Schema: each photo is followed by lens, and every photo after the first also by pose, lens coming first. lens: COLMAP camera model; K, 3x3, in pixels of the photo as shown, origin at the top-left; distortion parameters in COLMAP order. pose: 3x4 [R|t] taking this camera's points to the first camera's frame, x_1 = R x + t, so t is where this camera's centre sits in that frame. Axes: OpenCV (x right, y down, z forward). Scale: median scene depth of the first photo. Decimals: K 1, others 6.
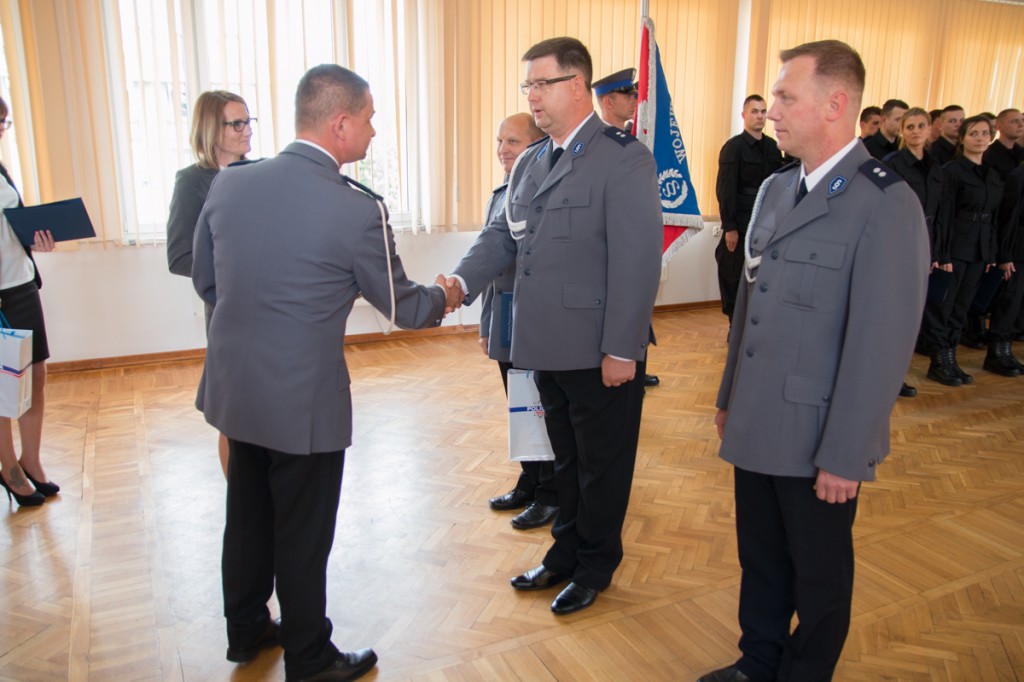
lens RADIAL K [[811.2, 0, 510.3], [0, 811.2, 348.5], [0, 0, 1]] dist [-0.119916, 0.112800]
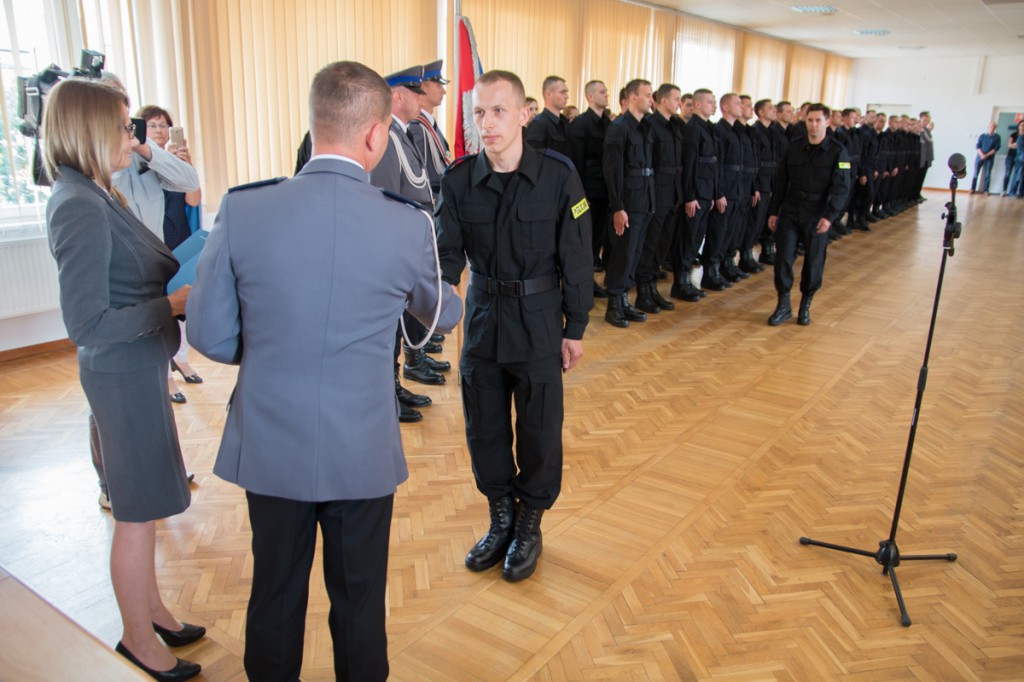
lens RADIAL K [[811.2, 0, 514.3], [0, 811.2, 345.8], [0, 0, 1]] dist [-0.119916, 0.112800]
pose [[0.877238, -0.124140, 0.463727, -0.337440], [0.104092, 0.992192, 0.068699, -0.019642], [-0.468635, -0.011996, 0.883310, -0.039719]]
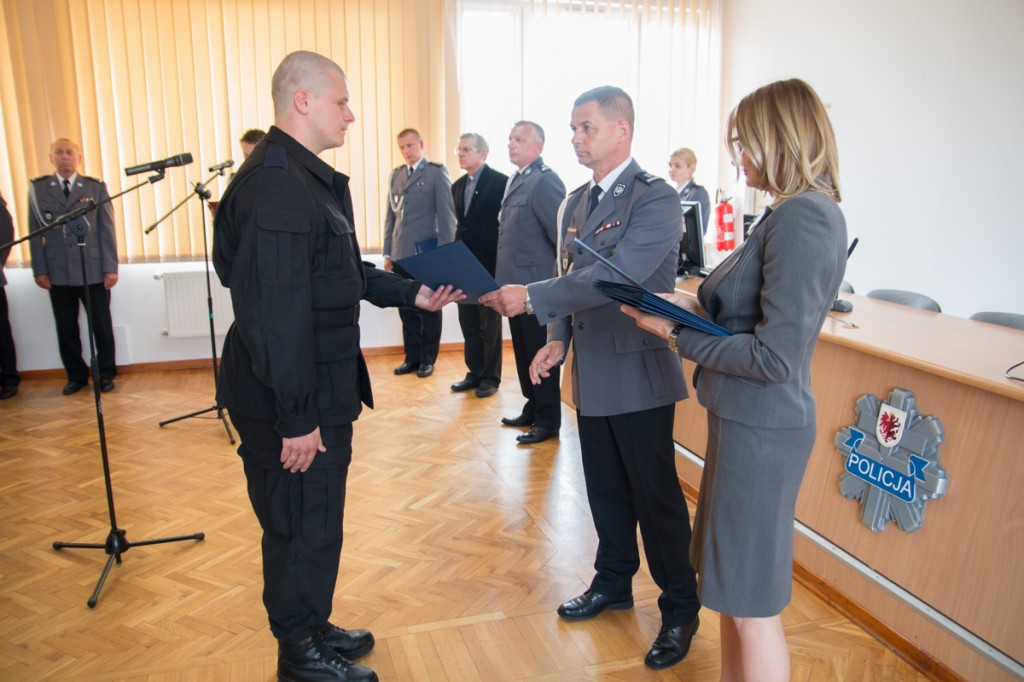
lens RADIAL K [[811.2, 0, 515.9], [0, 811.2, 350.0], [0, 0, 1]] dist [-0.119916, 0.112800]
pose [[-0.989383, -0.044454, 0.138363, -0.195872], [0.024040, 0.888893, 0.457484, -0.253704], [-0.143327, 0.455953, -0.878387, 0.994525]]
